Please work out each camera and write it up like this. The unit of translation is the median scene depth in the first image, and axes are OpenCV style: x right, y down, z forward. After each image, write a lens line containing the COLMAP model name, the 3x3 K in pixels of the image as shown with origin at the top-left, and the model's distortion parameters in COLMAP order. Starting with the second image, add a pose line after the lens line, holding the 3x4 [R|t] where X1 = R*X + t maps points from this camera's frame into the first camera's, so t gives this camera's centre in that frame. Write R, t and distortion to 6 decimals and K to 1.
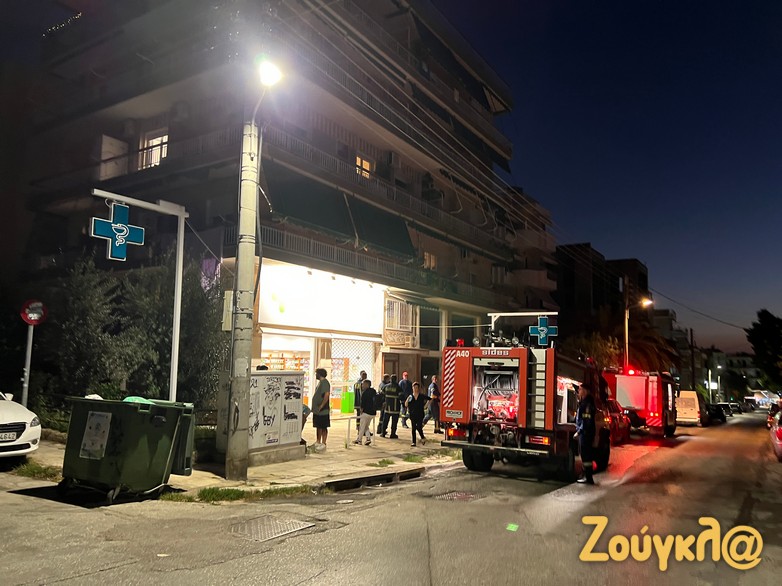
lens RADIAL K [[577.5, 0, 384.4], [0, 577.5, 294.4], [0, 0, 1]] dist [0.127152, -0.192197]
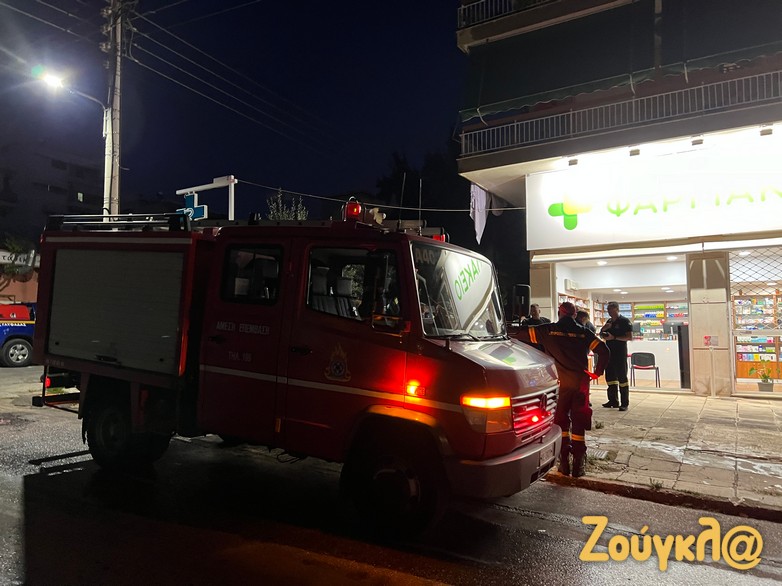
lens RADIAL K [[577.5, 0, 384.4], [0, 577.5, 294.4], [0, 0, 1]] dist [0.127152, -0.192197]
pose [[0.023674, -0.071961, -0.997126, 0.463148], [0.123750, 0.989946, -0.068505, 0.117574], [0.992031, -0.121773, 0.032341, 0.655774]]
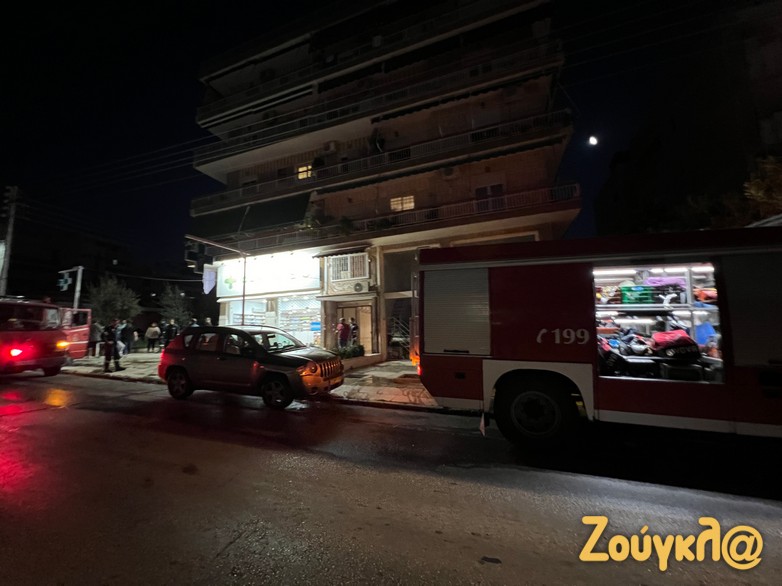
lens RADIAL K [[317.0, 0, 378.3], [0, 317.0, 284.7], [0, 0, 1]] dist [0.001387, 0.000069]
pose [[0.207349, -0.166794, -0.963943, 0.766148], [0.151900, 0.978896, -0.136707, 0.198969], [0.966402, -0.118077, 0.228310, 1.078278]]
